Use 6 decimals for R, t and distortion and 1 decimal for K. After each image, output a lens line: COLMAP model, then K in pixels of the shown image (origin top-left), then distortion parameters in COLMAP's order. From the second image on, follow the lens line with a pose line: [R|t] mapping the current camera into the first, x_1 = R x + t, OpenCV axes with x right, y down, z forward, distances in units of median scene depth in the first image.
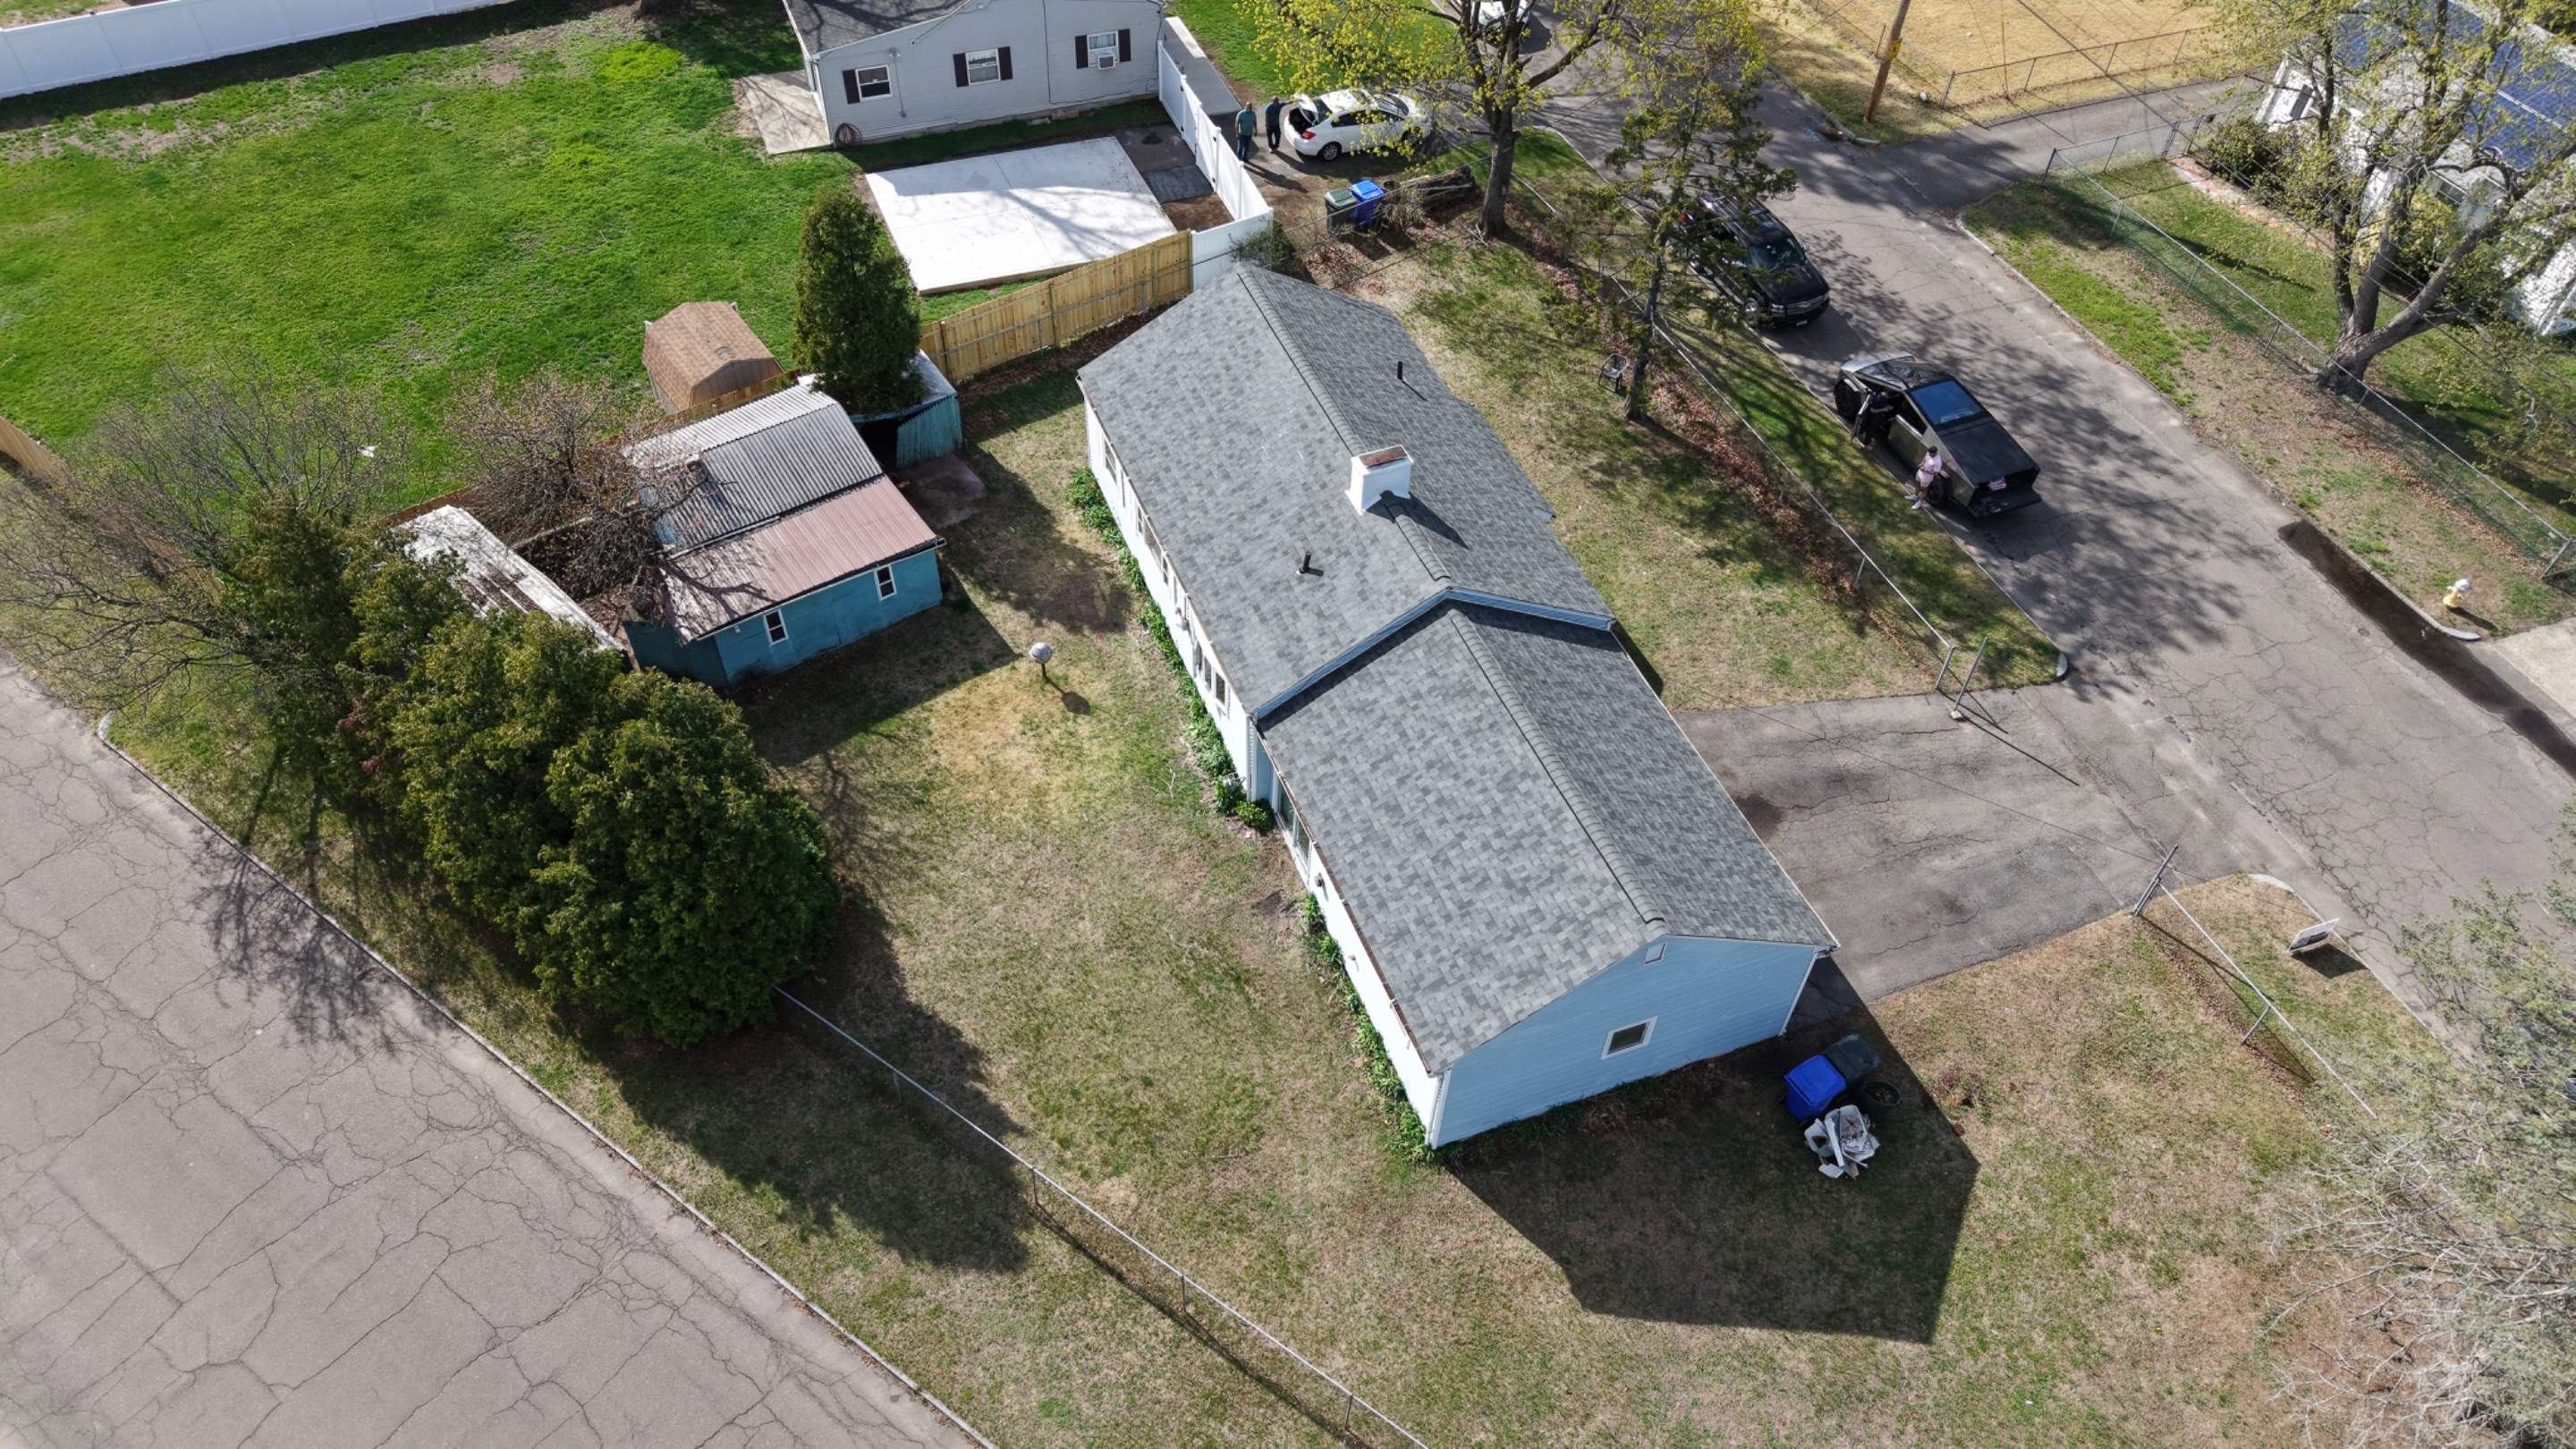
lens RADIAL K [[1736.8, 0, 1287.0], [0, 1736.8, 706.9], [0, 0, 1]] dist [0.044848, -0.054903]
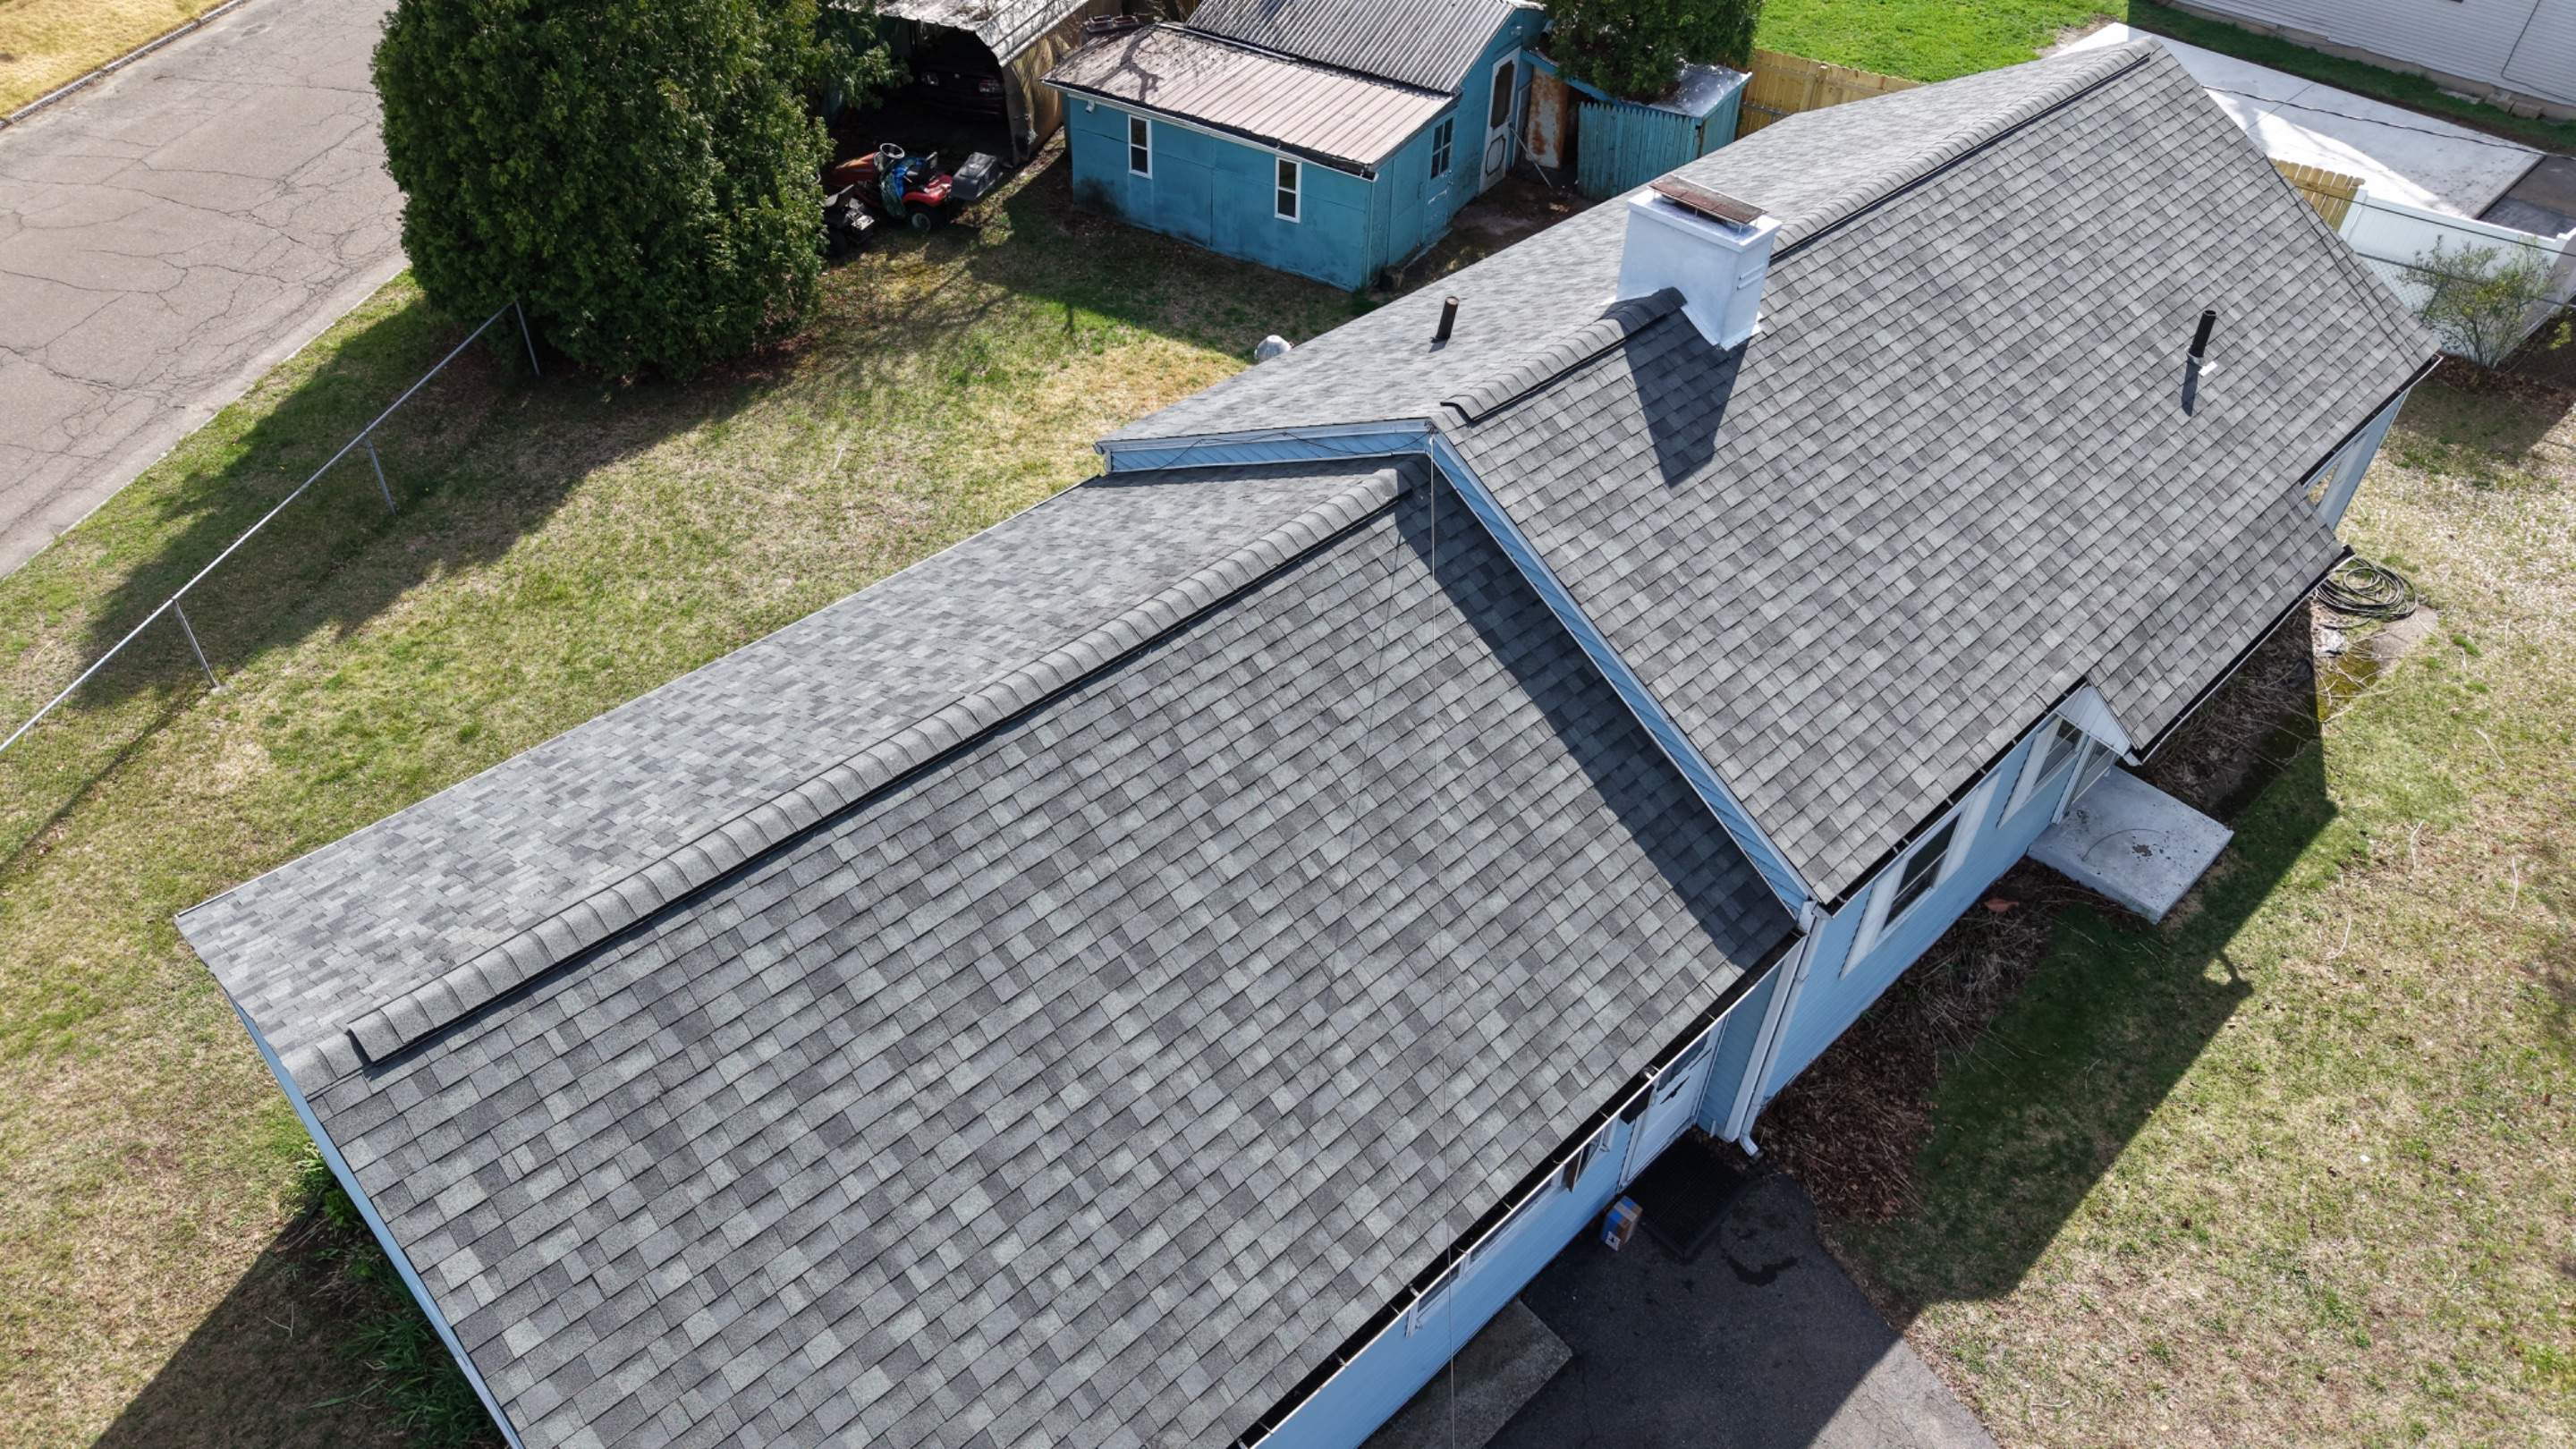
lens RADIAL K [[1740.4, 0, 1278.9], [0, 1740.4, 716.9], [0, 0, 1]] dist [0.002238, -0.006826]
pose [[0.388185, 0.594282, -0.704373, 0.341879], [-0.679658, 0.700791, 0.216696, -0.073065], [0.622396, 0.394615, 0.675945, 0.645488]]
